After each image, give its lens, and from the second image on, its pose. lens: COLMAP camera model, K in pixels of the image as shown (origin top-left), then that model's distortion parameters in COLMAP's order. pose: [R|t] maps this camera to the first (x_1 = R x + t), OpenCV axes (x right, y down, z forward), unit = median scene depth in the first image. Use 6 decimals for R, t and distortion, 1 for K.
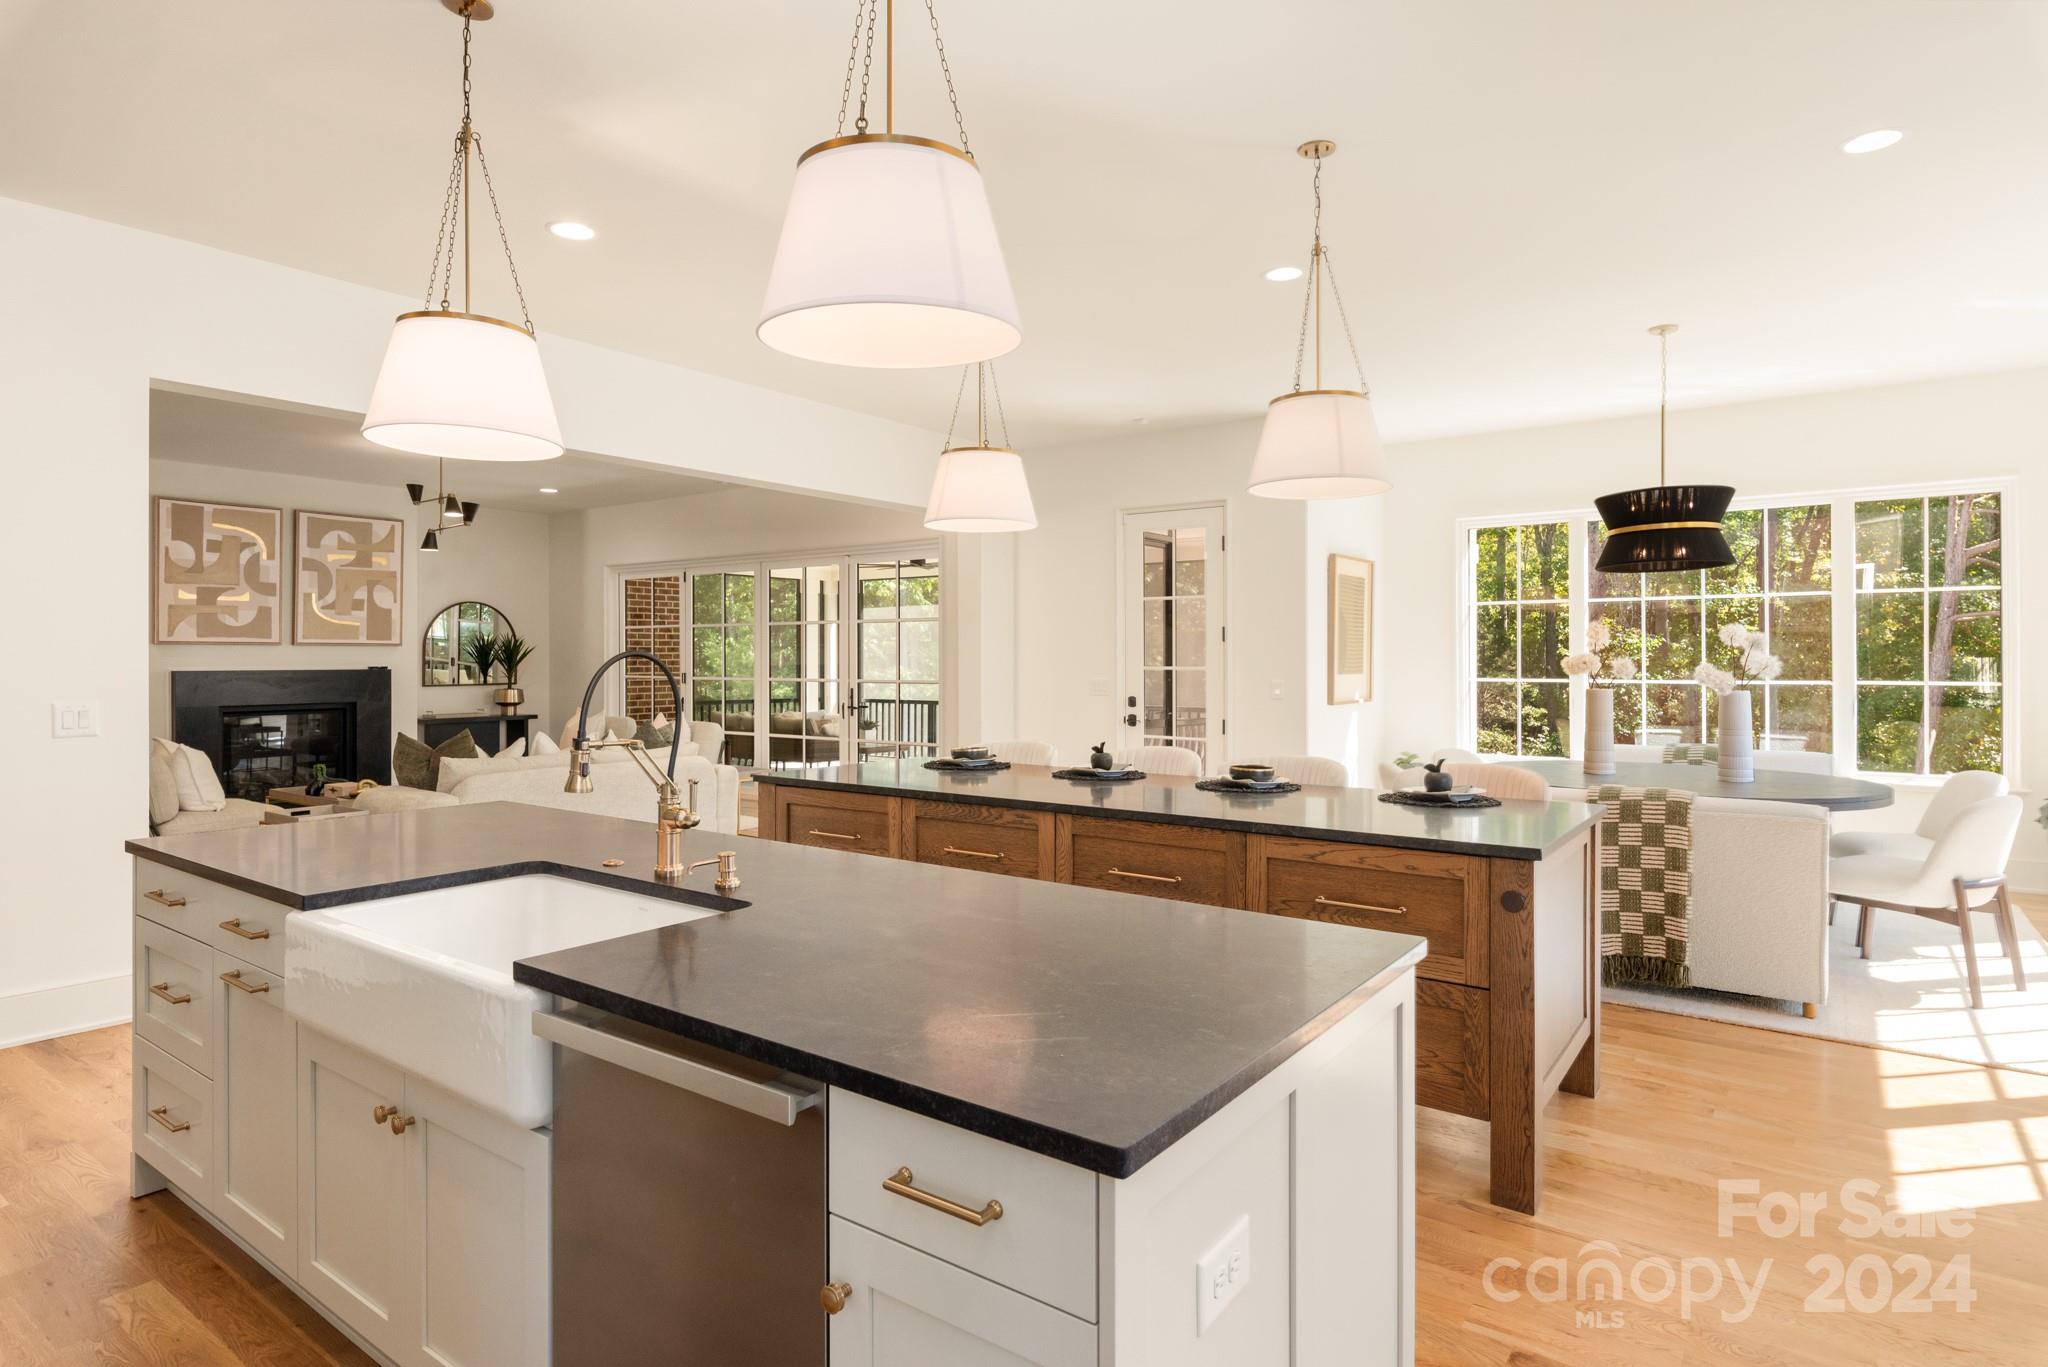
lens RADIAL K [[1081.5, 0, 1036.1], [0, 1081.5, 657.0], [0, 0, 1]] dist [-0.003891, 0.001442]
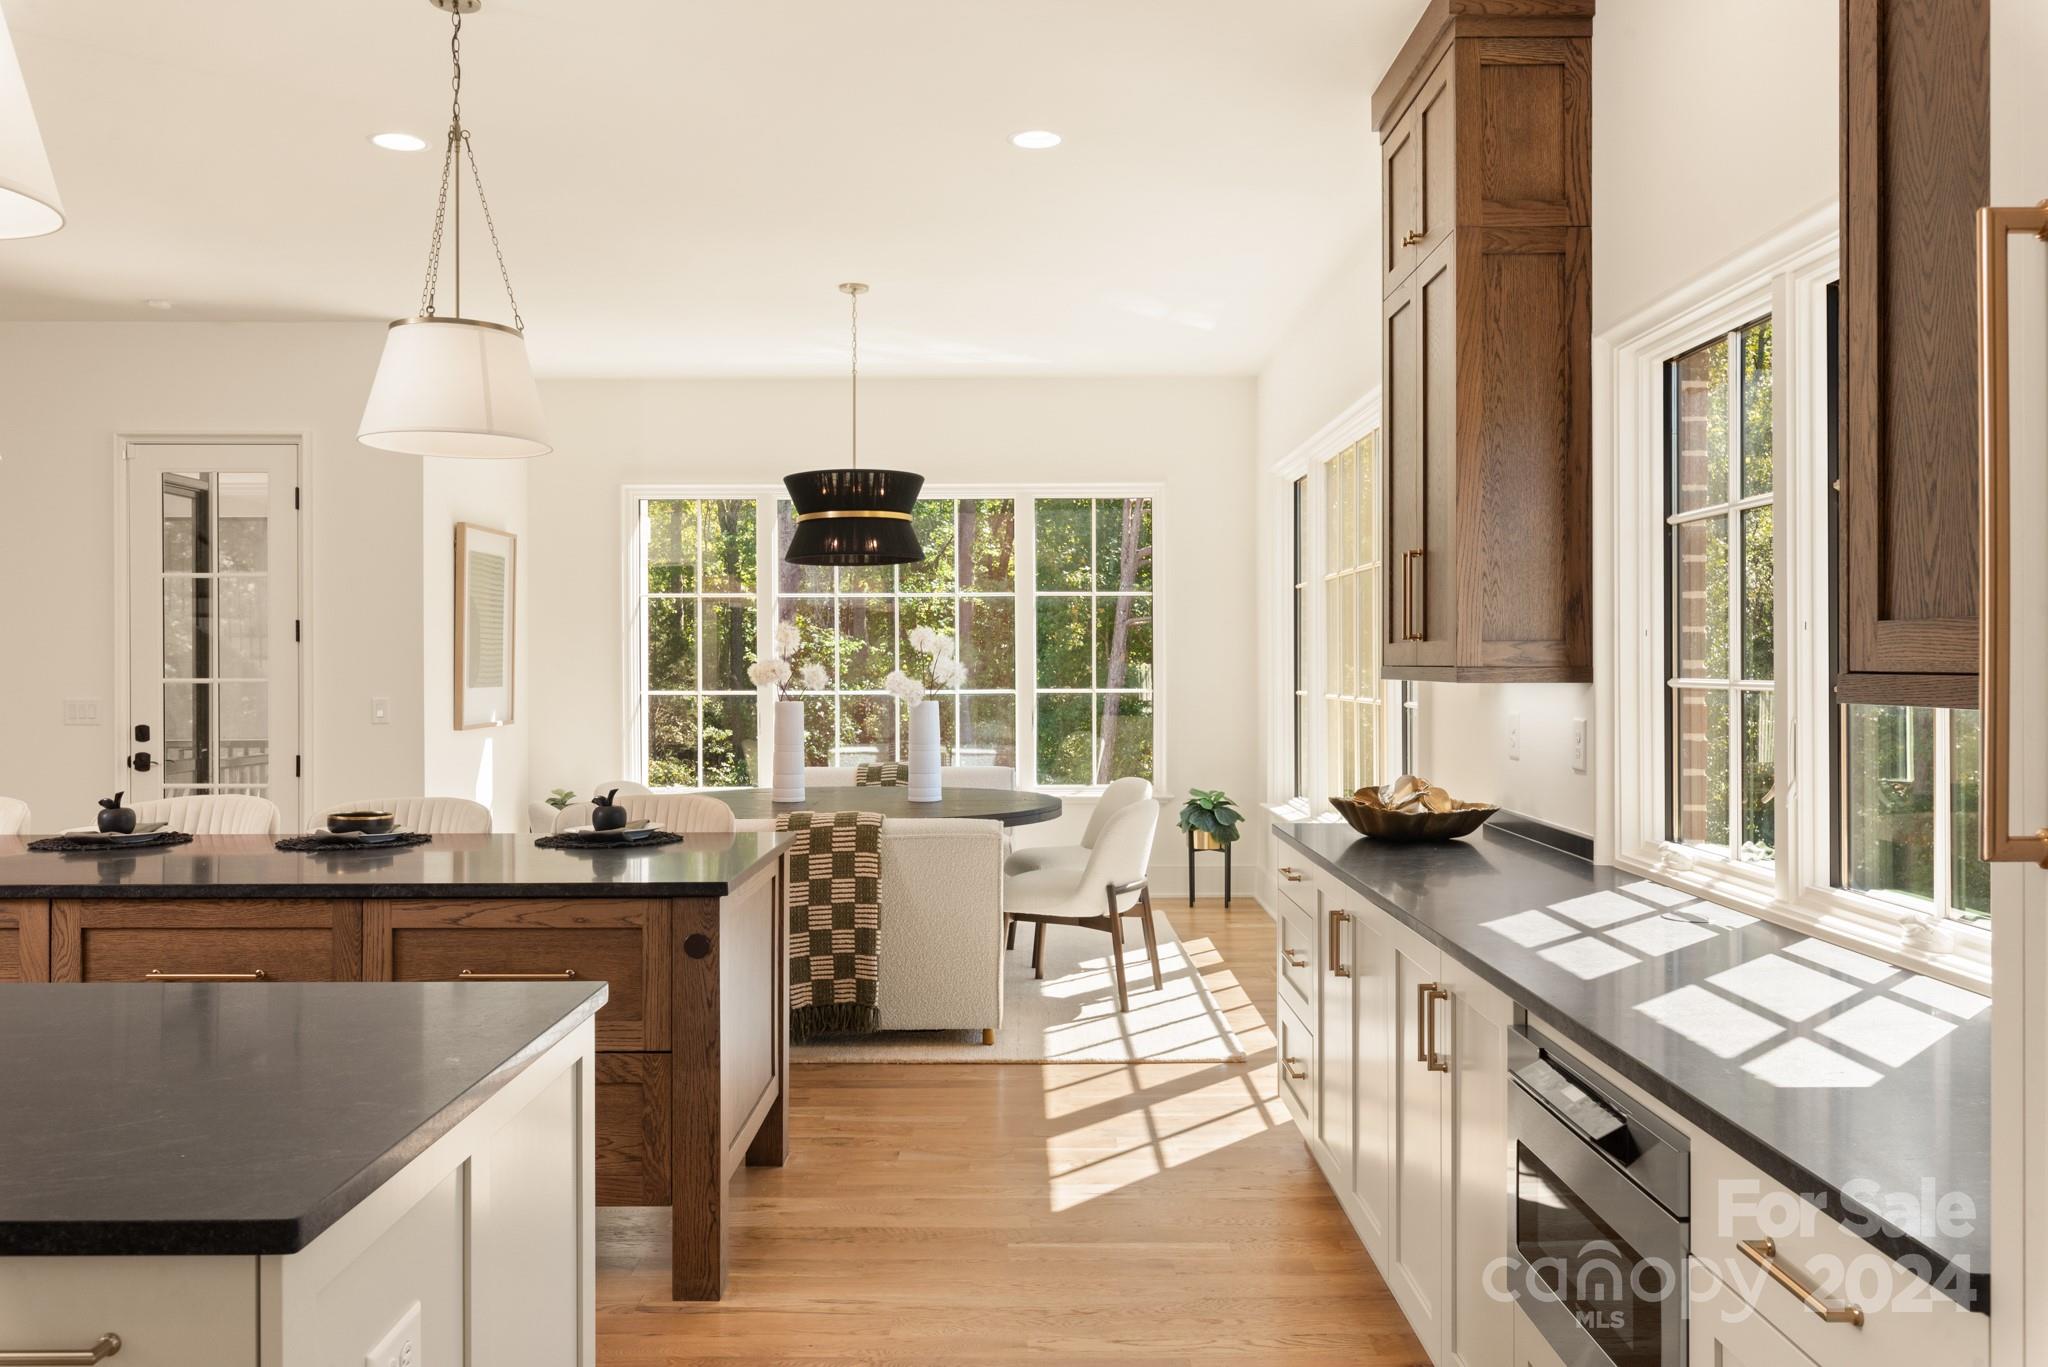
lens RADIAL K [[1566.2, 0, 1032.2], [0, 1566.2, 673.8], [0, 0, 1]] dist [0.005526, -0.003640]
pose [[0.807507, -0.004230, 0.589843, -0.059963], [0.000398, 0.999978, 0.006626, -0.000451], [-0.589858, -0.005116, 0.807491, -0.126744]]
